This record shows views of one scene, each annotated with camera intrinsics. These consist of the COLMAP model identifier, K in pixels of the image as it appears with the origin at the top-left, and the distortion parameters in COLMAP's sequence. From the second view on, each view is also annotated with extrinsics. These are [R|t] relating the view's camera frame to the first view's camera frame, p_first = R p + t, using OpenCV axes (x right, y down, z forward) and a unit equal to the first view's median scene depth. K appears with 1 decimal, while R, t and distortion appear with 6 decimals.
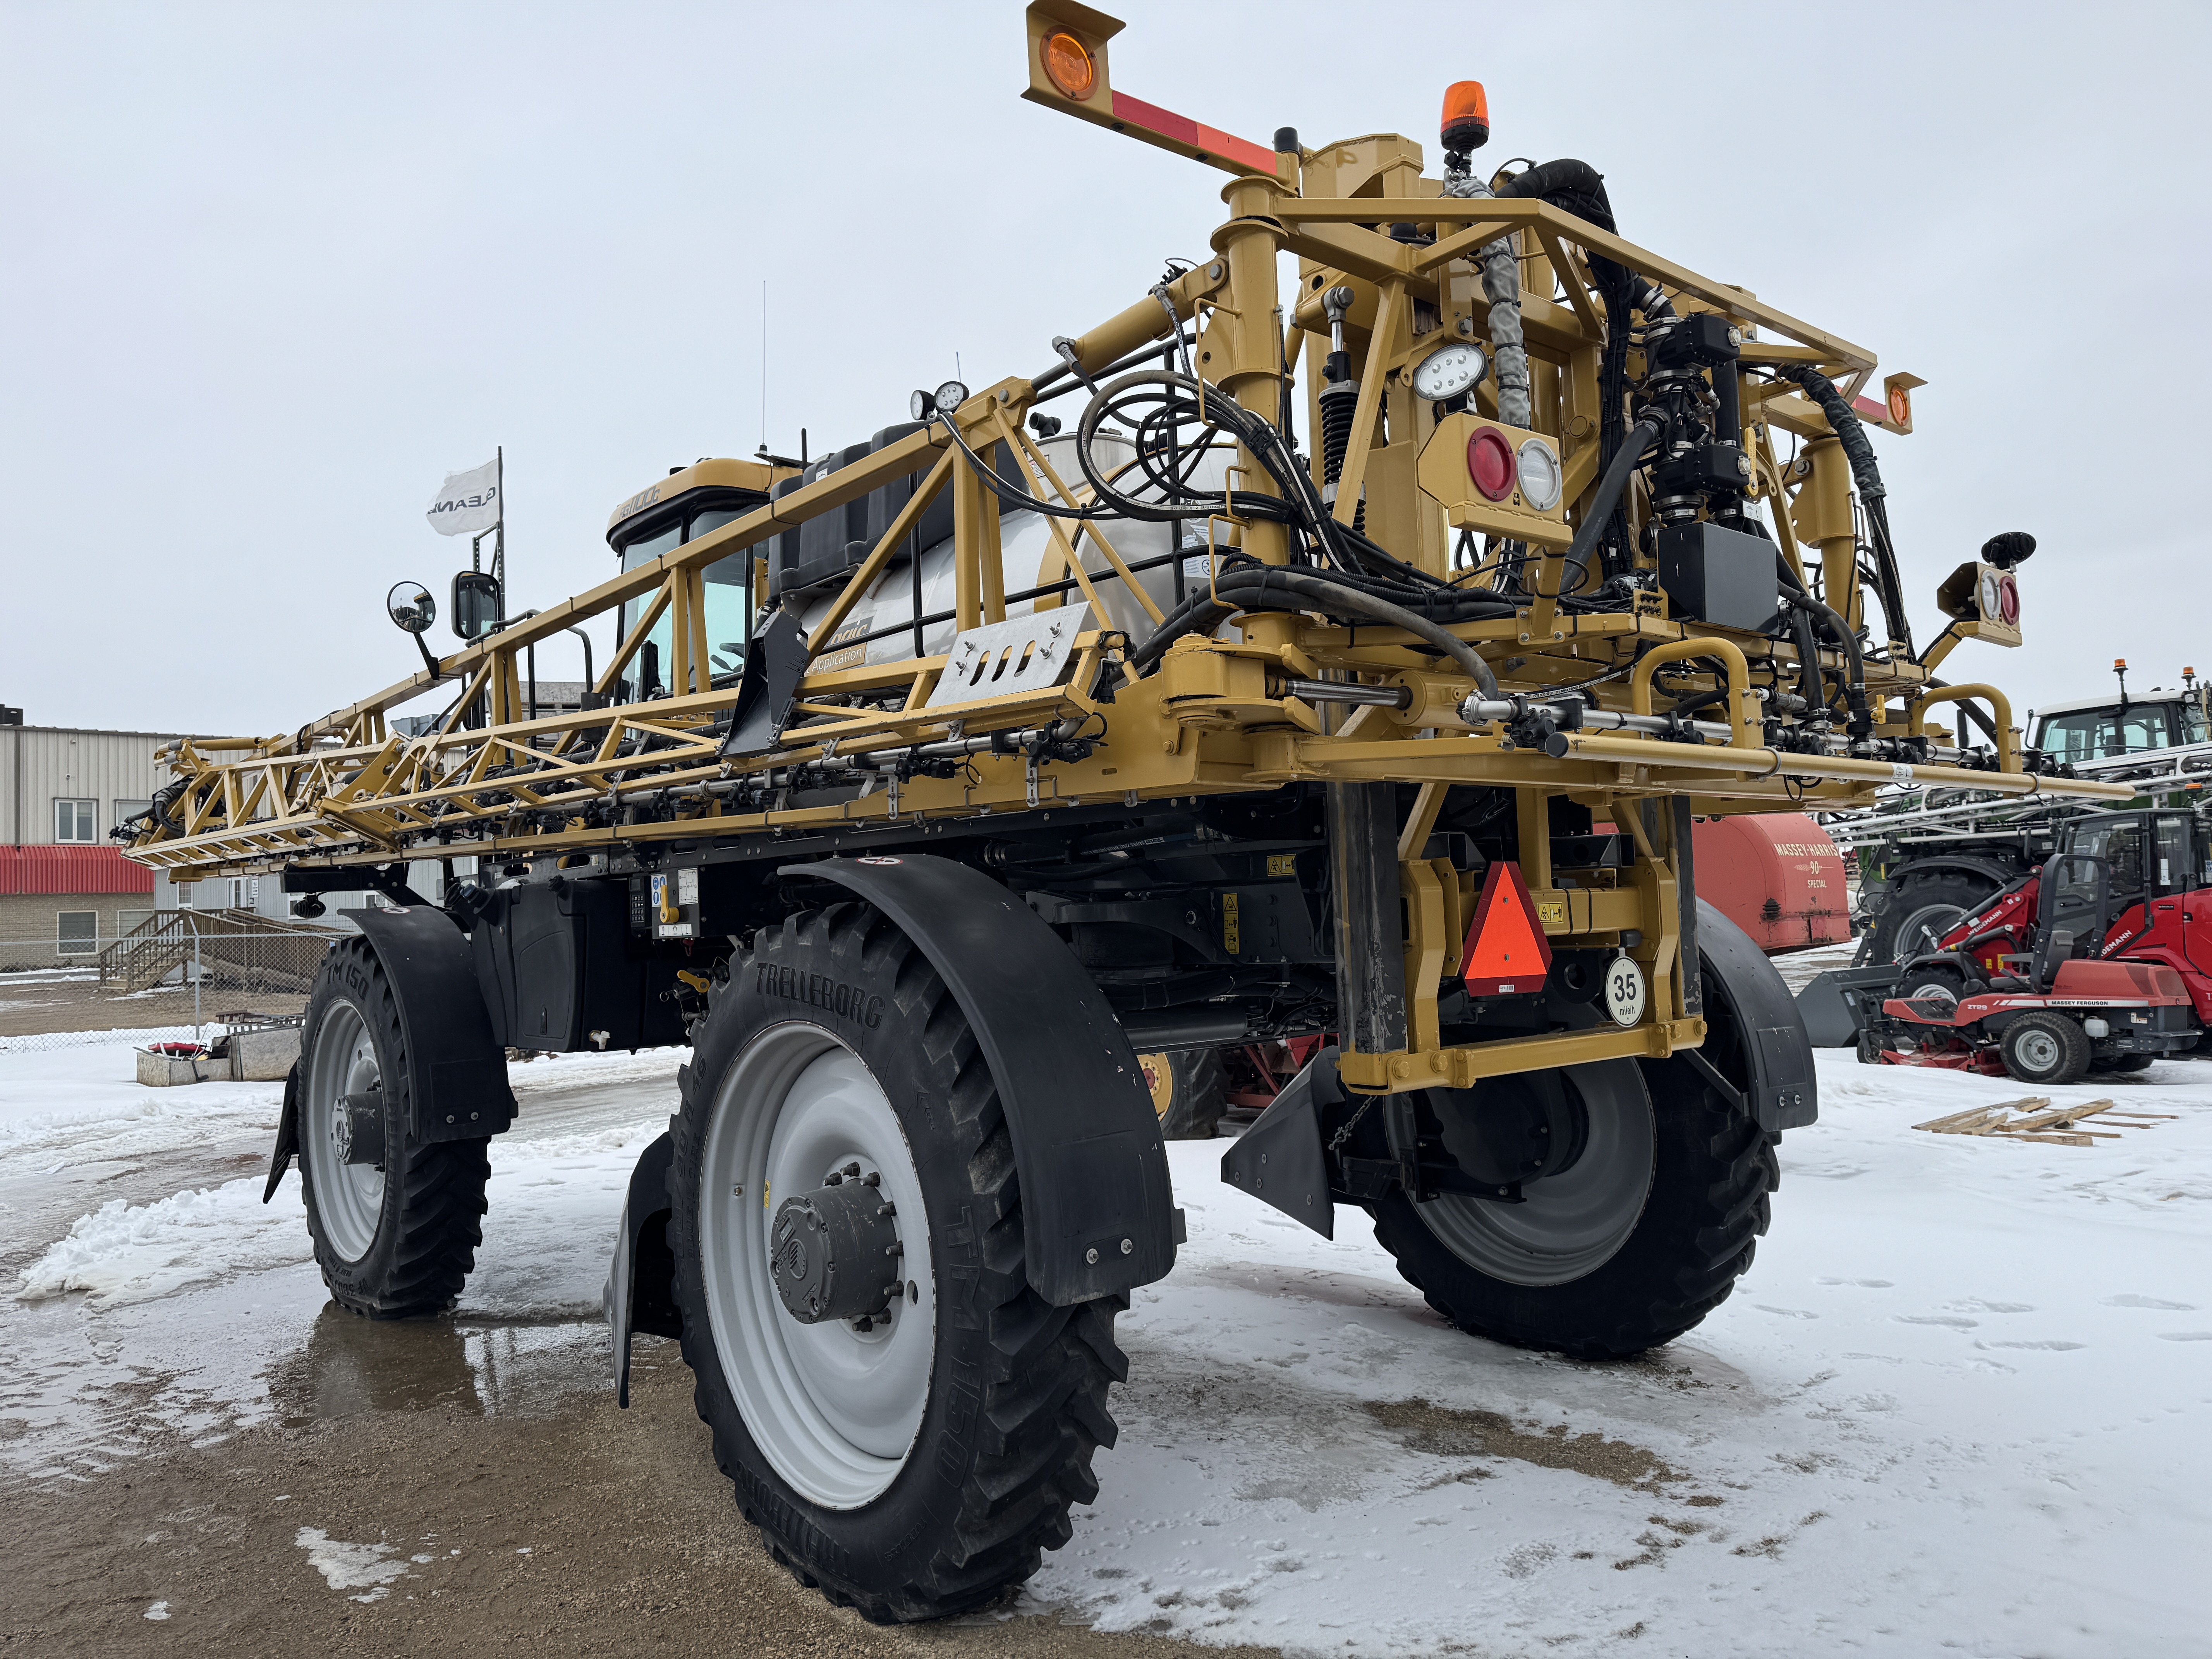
lens RADIAL K [[1671.8, 0, 1106.5], [0, 1671.8, 830.8], [0, 0, 1]] dist [0.009607, 0.008506]
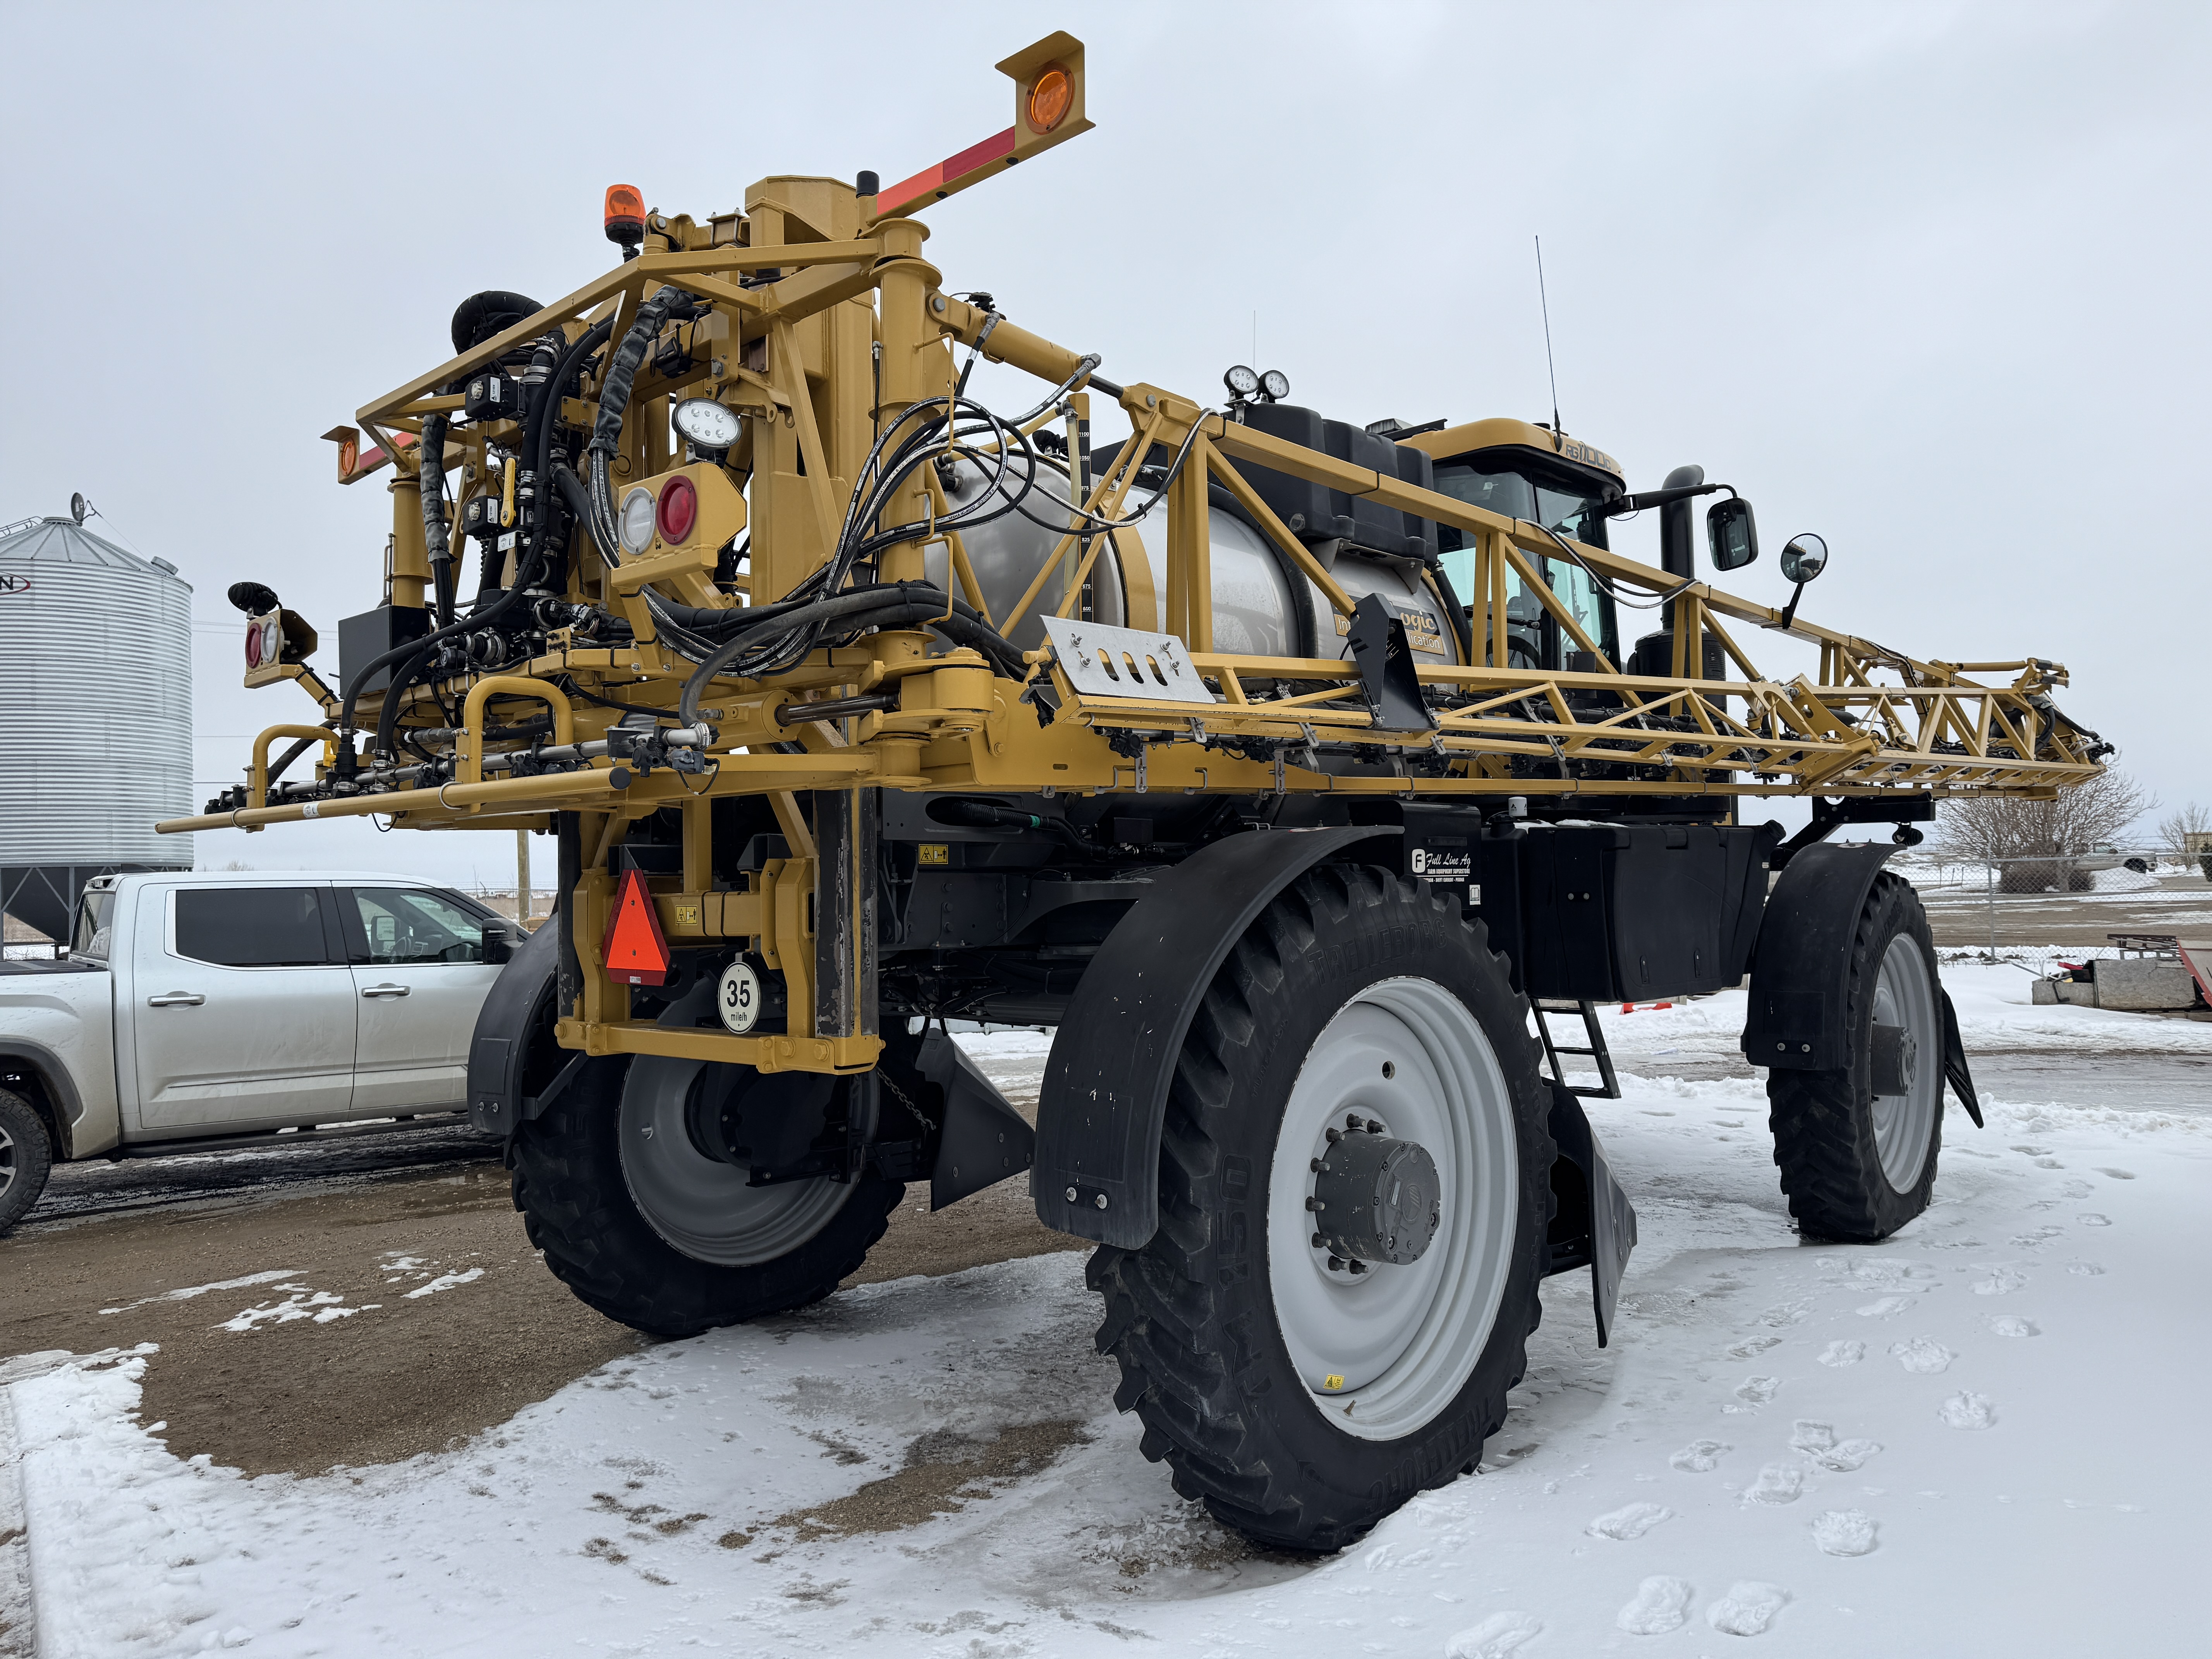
lens RADIAL K [[1698.6, 0, 1107.4], [0, 1698.6, 828.8], [0, 0, 1]] dist [0.033344, -0.002430]
pose [[0.025363, -0.005726, -0.999662, 1.301397], [0.077729, 0.996968, -0.003738, 0.018137], [0.996652, -0.077608, 0.025731, 1.188977]]
